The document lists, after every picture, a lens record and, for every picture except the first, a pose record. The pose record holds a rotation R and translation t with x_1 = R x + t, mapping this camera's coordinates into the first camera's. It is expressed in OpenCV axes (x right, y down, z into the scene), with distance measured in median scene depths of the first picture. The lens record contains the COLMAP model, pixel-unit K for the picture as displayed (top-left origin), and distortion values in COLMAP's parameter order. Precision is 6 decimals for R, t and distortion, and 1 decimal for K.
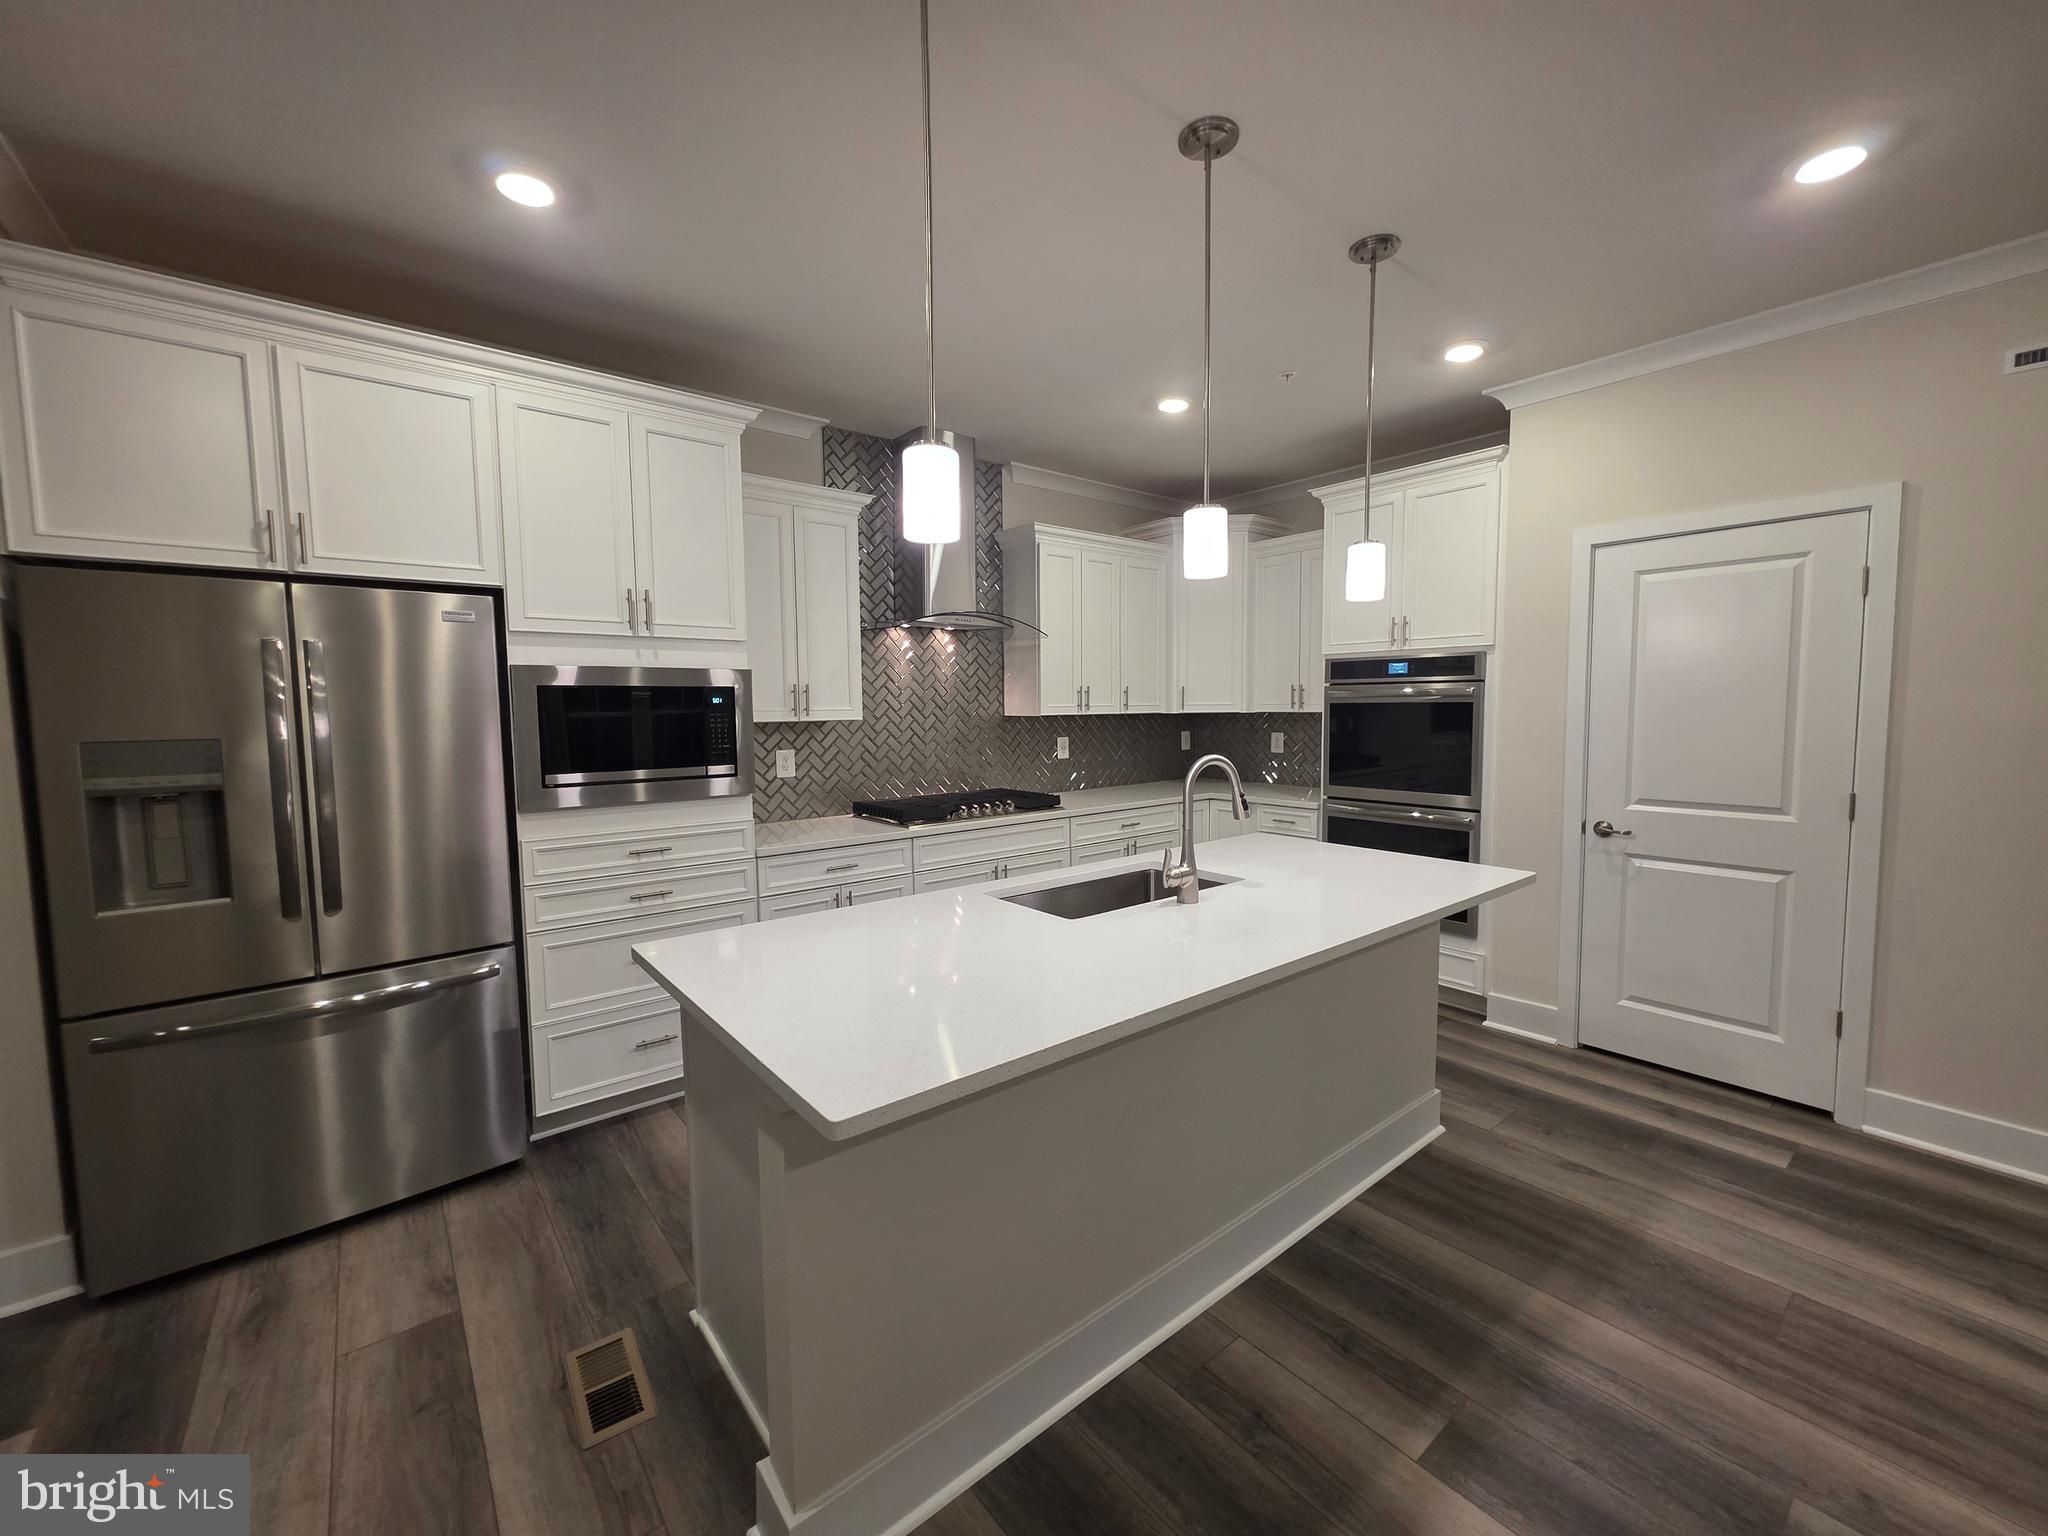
lens RADIAL K [[822.9, 0, 1002.0], [0, 822.9, 761.6], [0, 0, 1]] dist [0.001211, 0.000129]
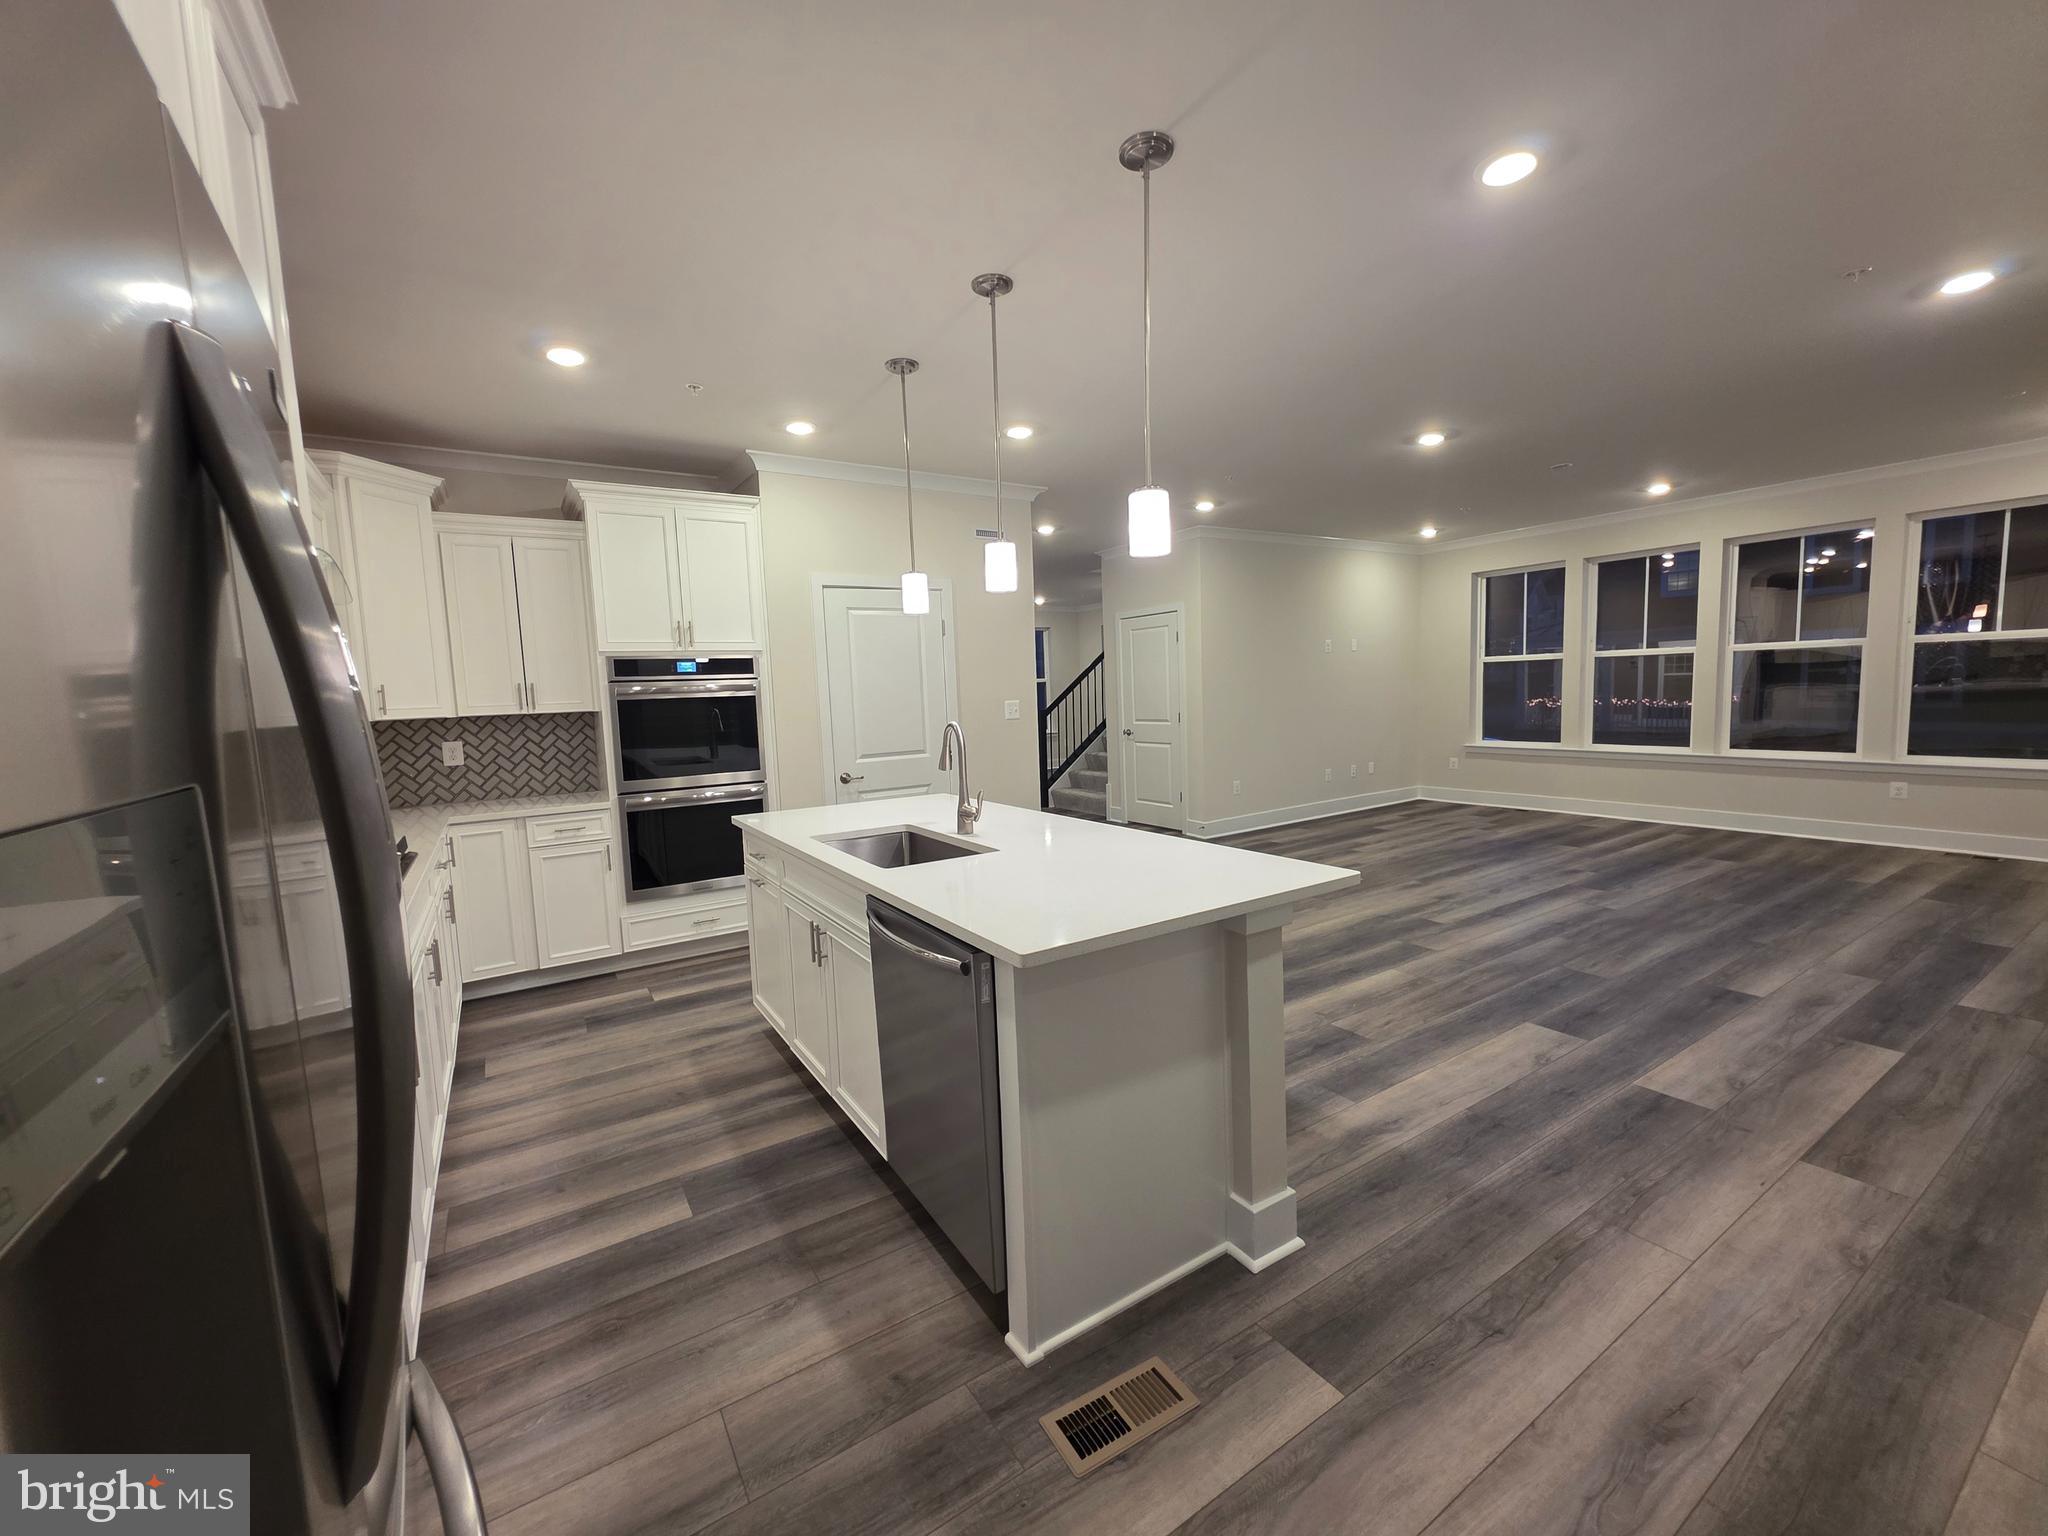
lens RADIAL K [[822.6, 0, 1047.6], [0, 822.6, 764.6], [0, 0, 1]] dist [0.002689, 0.000605]
pose [[0.083461, -0.087351, 0.992675, -0.669769], [0.108322, 0.991043, 0.078100, -0.017778], [-0.990606, 0.101010, 0.092175, 0.465899]]
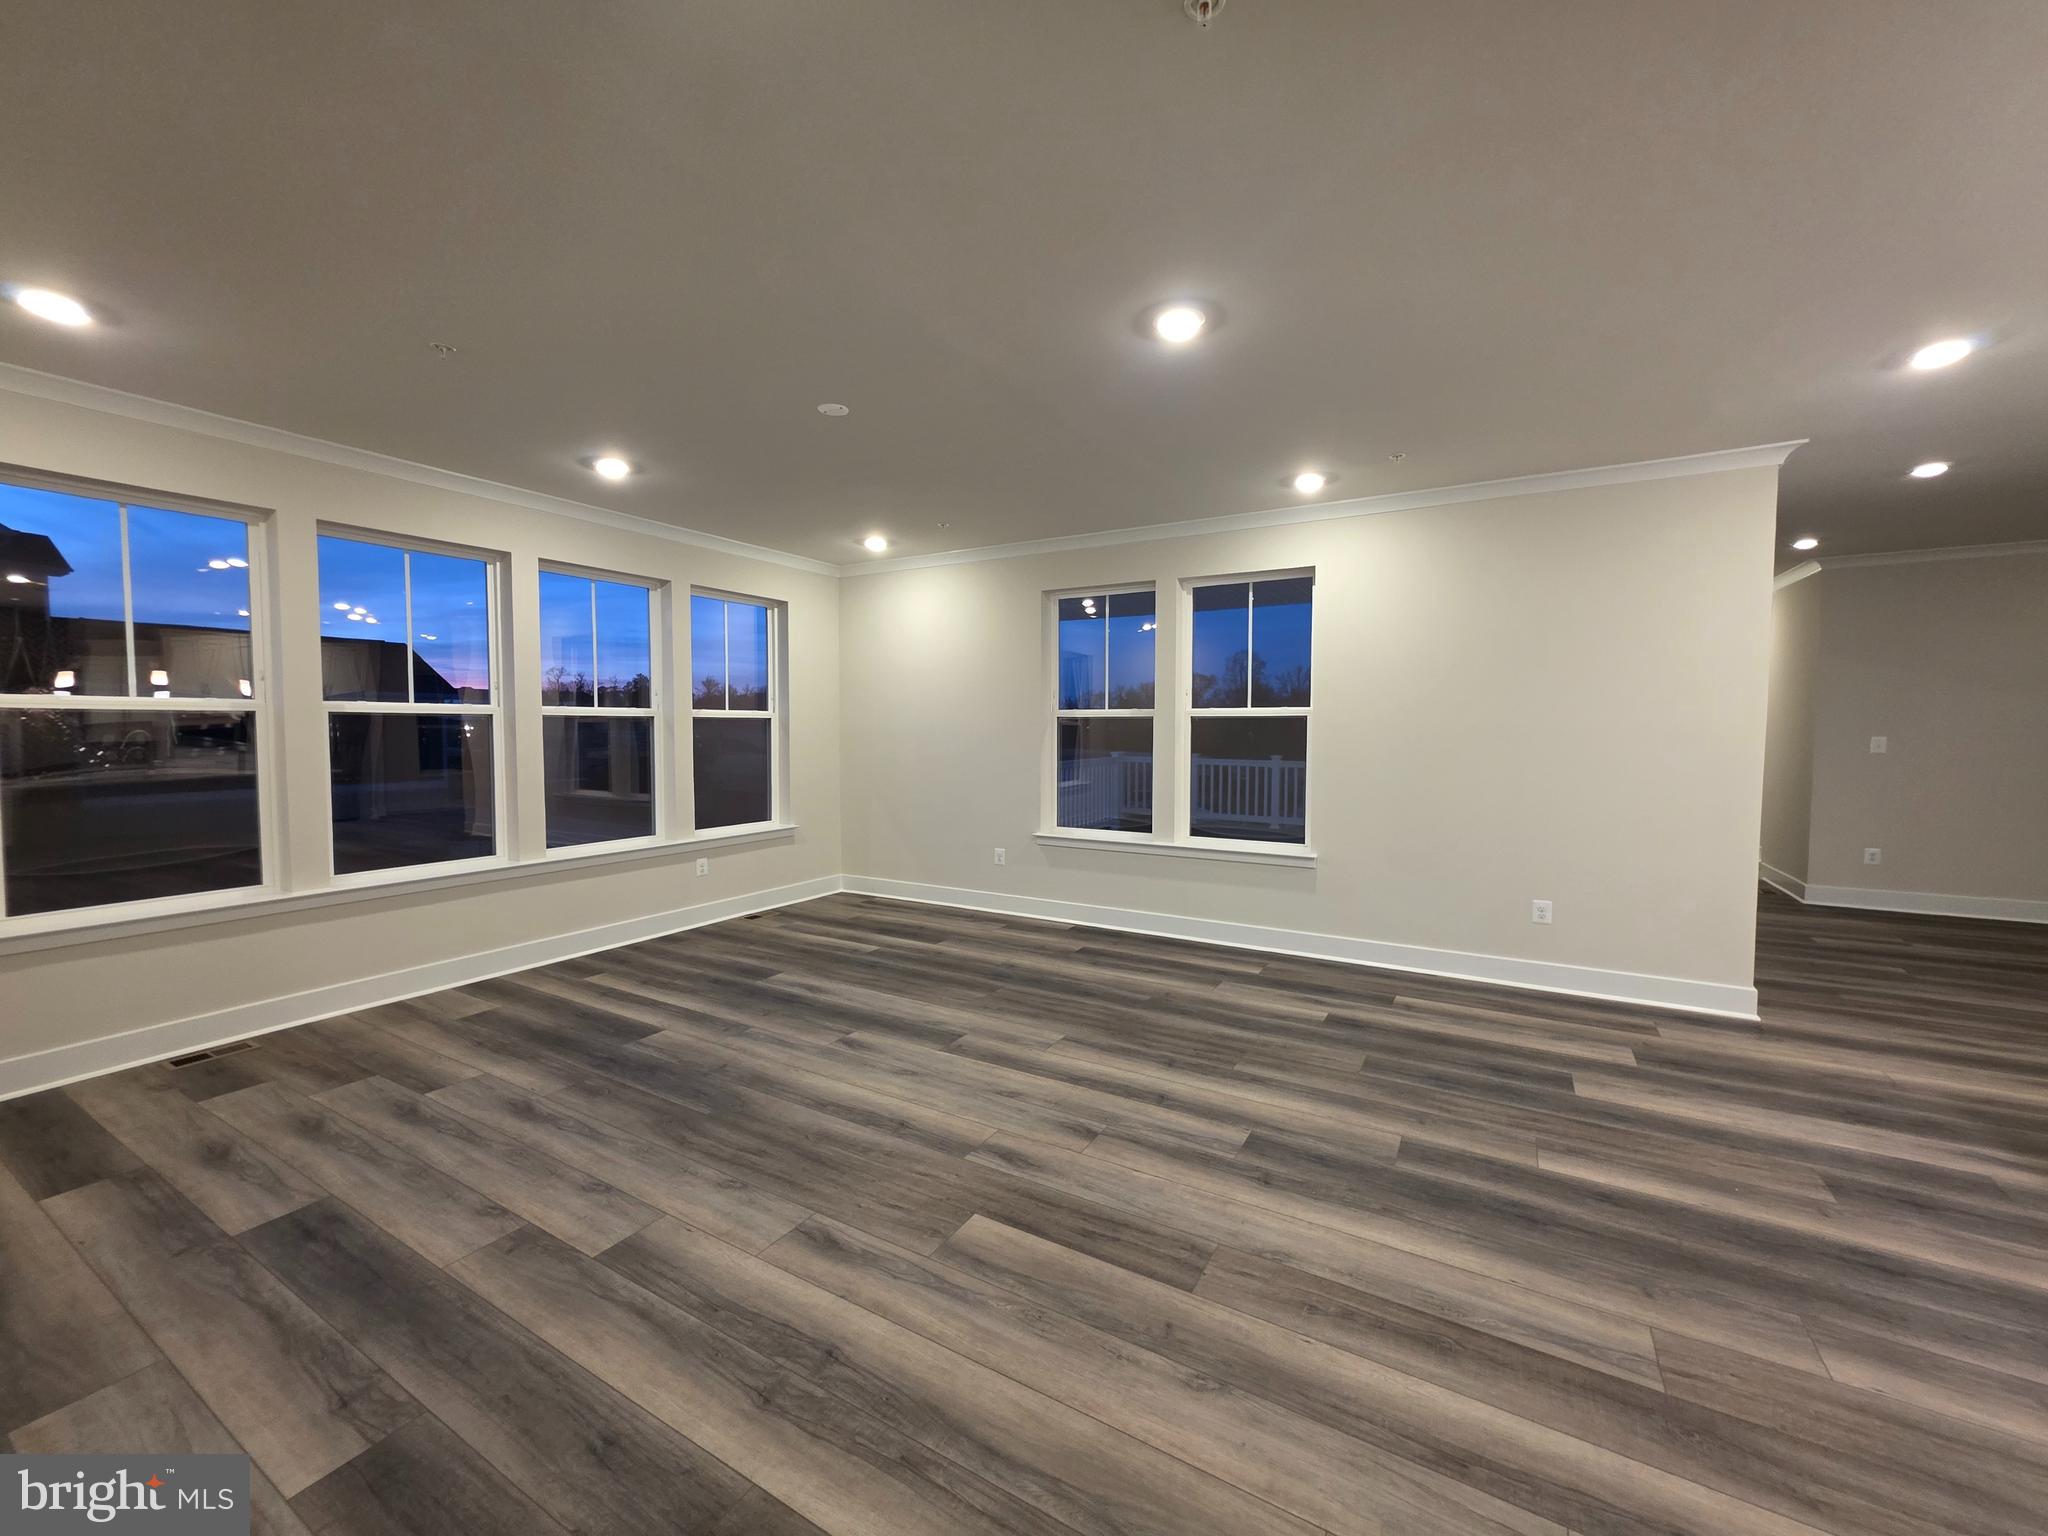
lens RADIAL K [[827.8, 0, 1024.0], [0, 827.8, 768.0], [0, 0, 1]] dist [0.003660, 0.000616]
pose [[-0.935498, 0.029571, -0.352093, 1.187953], [-0.014858, 0.992318, 0.122821, -0.050815], [0.353020, 0.120130, -0.927872, 0.627610]]
